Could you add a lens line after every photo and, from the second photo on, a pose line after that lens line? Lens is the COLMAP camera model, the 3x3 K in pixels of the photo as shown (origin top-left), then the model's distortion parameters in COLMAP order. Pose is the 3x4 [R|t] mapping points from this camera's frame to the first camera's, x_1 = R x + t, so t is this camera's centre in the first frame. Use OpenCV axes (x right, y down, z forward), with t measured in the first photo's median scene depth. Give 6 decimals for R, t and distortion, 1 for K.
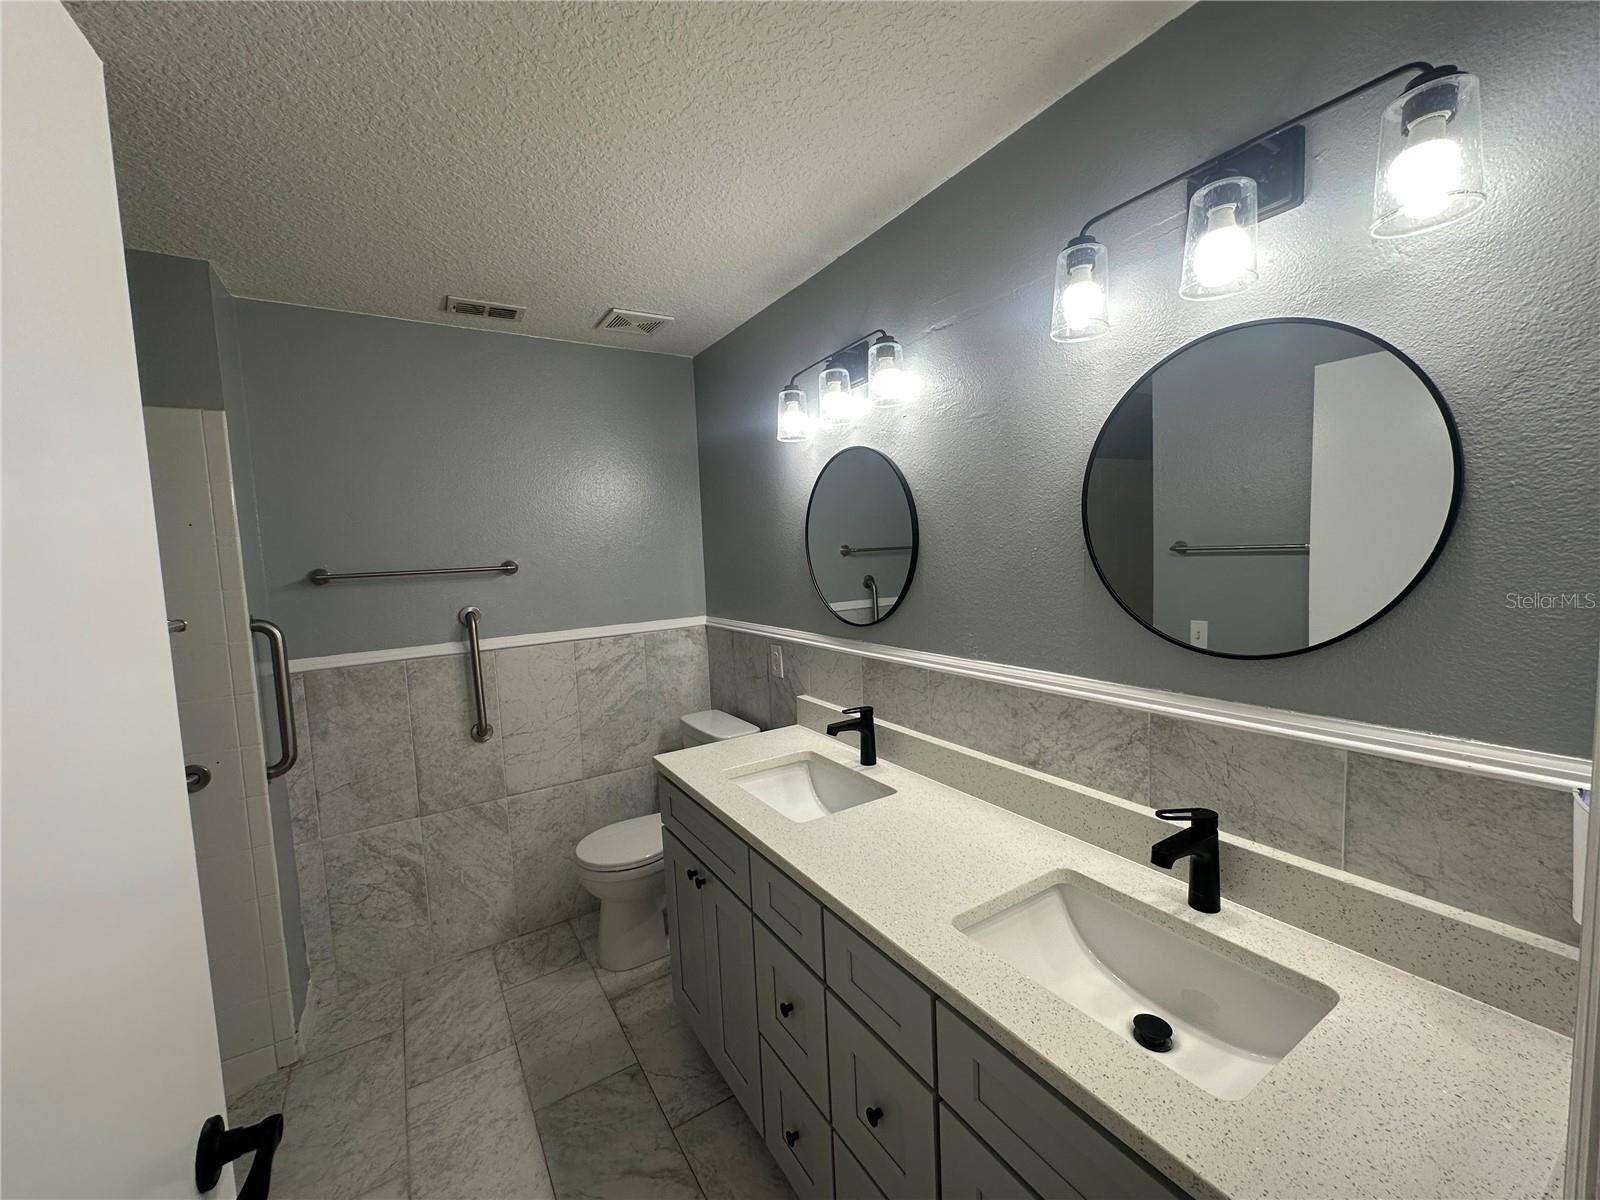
lens RADIAL K [[636.3, 0, 800.0], [0, 636.3, 600.0], [0, 0, 1]] dist [-0.001892, 0.000539]
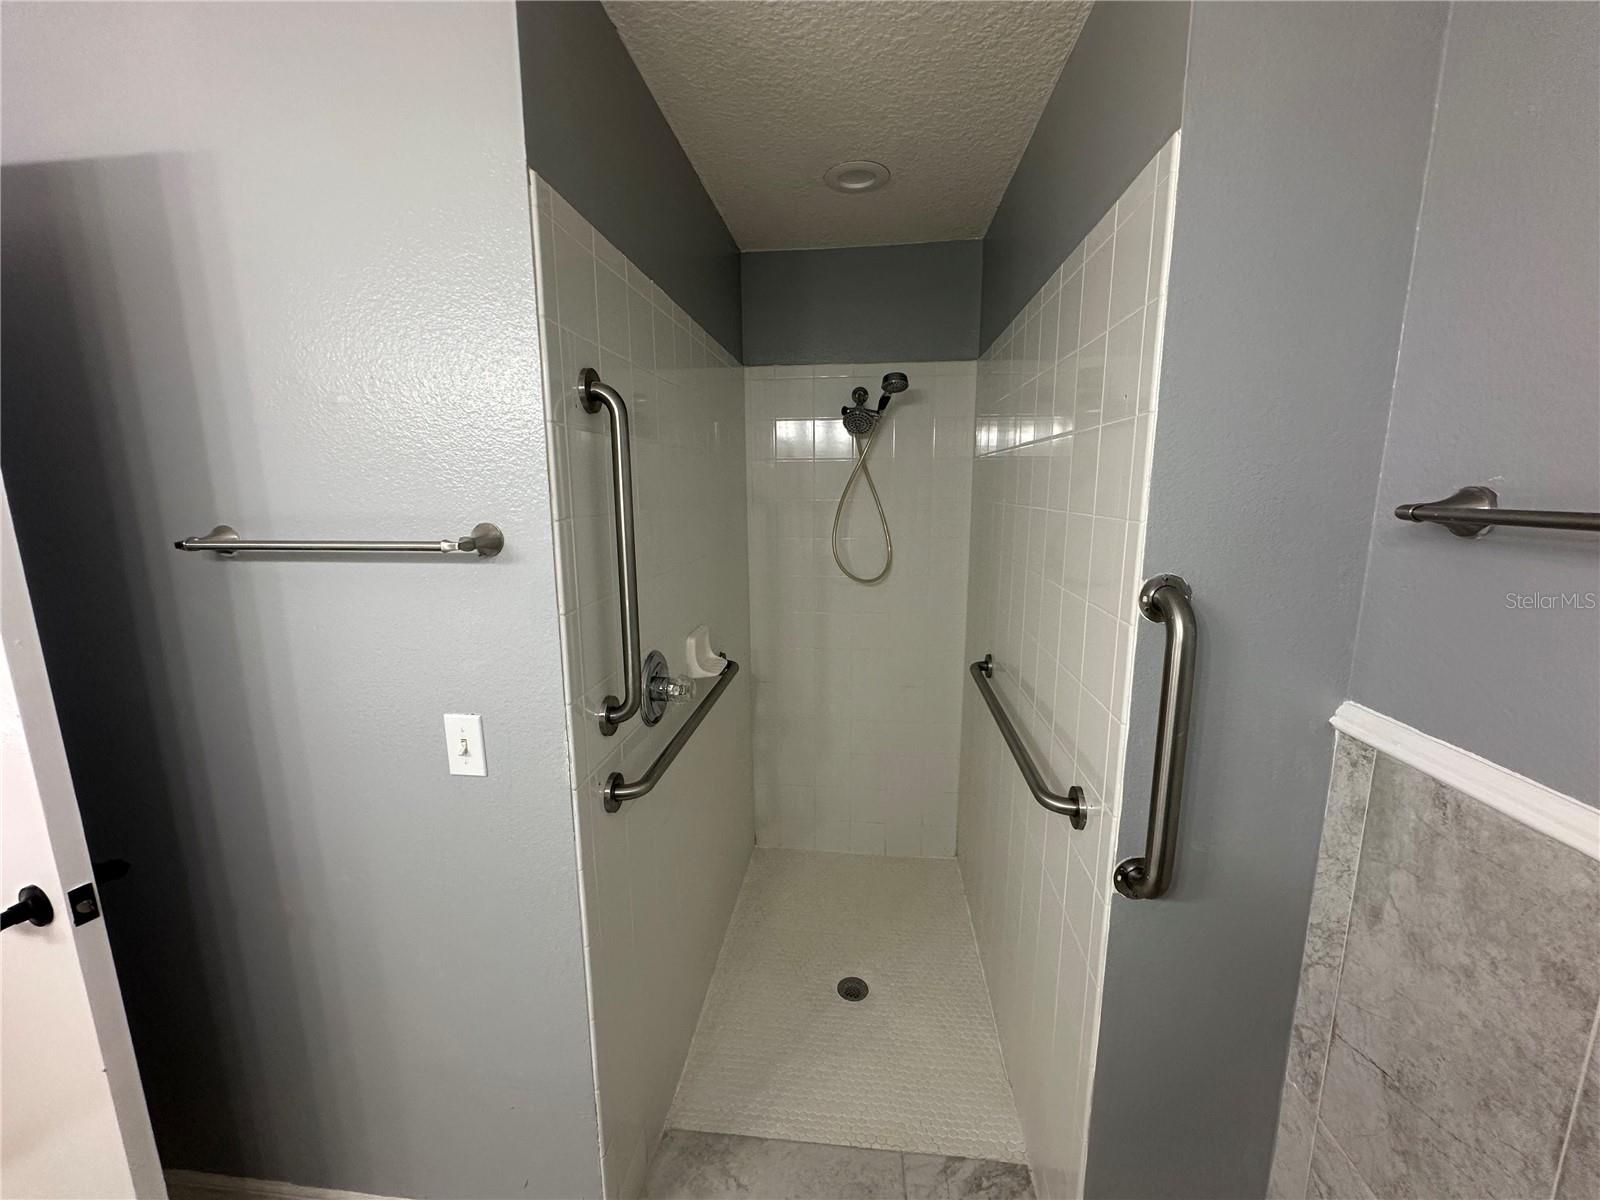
lens RADIAL K [[636.3, 0, 800.0], [0, 636.3, 600.0], [0, 0, 1]] dist [-0.001892, 0.000539]
pose [[-0.615590, 0.191658, -0.764405, -0.271079], [-0.026309, 0.964437, 0.262999, -0.068133], [0.787627, 0.182010, -0.588656, 0.912574]]
